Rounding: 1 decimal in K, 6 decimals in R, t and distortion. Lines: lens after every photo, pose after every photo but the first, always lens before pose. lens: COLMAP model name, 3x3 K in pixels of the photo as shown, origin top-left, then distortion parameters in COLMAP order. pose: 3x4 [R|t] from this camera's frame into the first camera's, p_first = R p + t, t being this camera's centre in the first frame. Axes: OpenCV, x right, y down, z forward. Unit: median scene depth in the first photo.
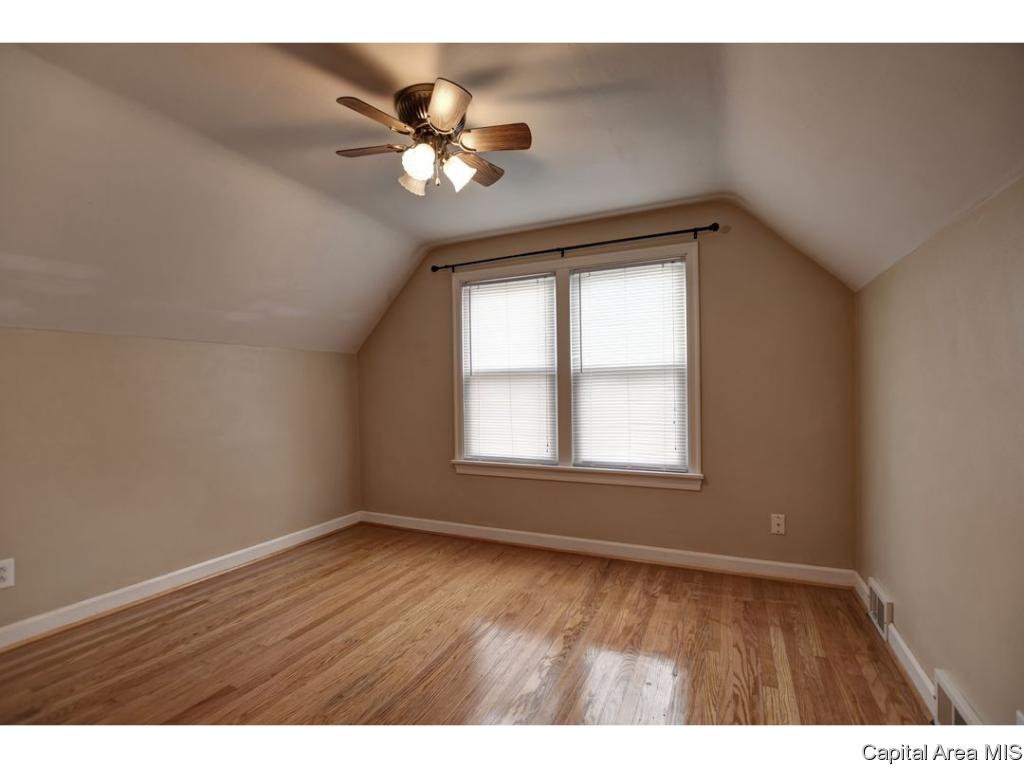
lens RADIAL K [[458.3, 0, 511.3], [0, 458.3, 388.3], [0, 0, 1]] dist [-0.019734, 0.001278]
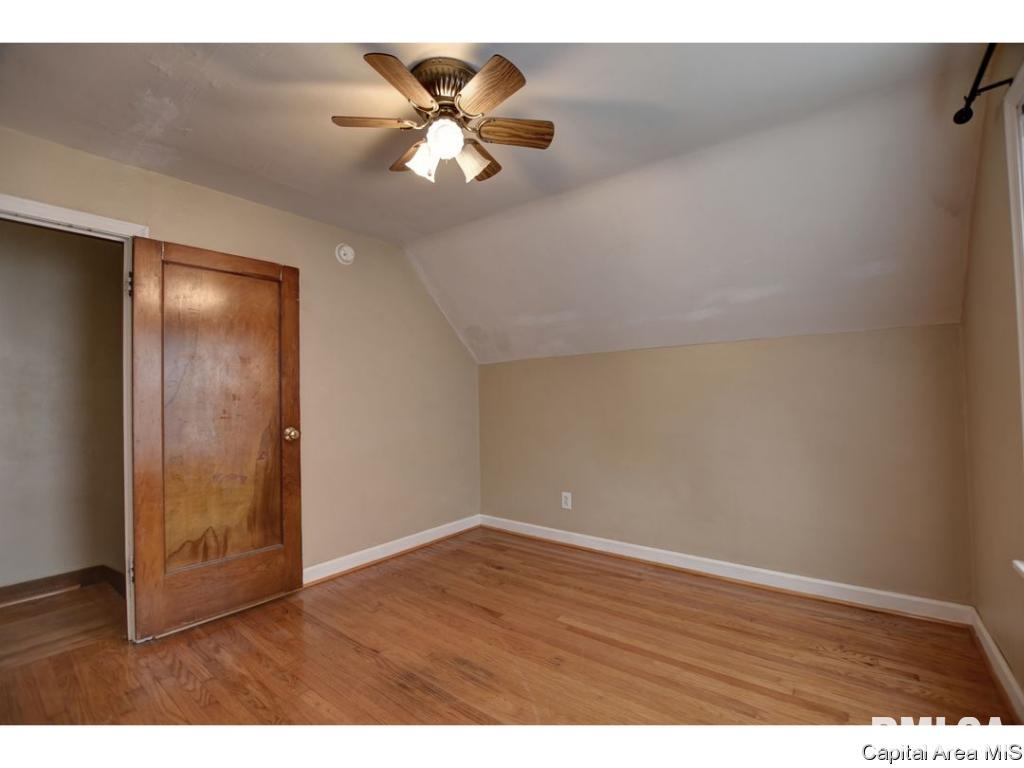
lens RADIAL K [[458.3, 0, 511.3], [0, 458.3, 388.3], [0, 0, 1]] dist [-0.019734, 0.001278]
pose [[-0.209378, 0.003280, -0.977829, 0.555306], [0.029619, 0.999557, -0.002990, -0.016168], [0.977386, -0.029589, -0.209382, 1.035200]]
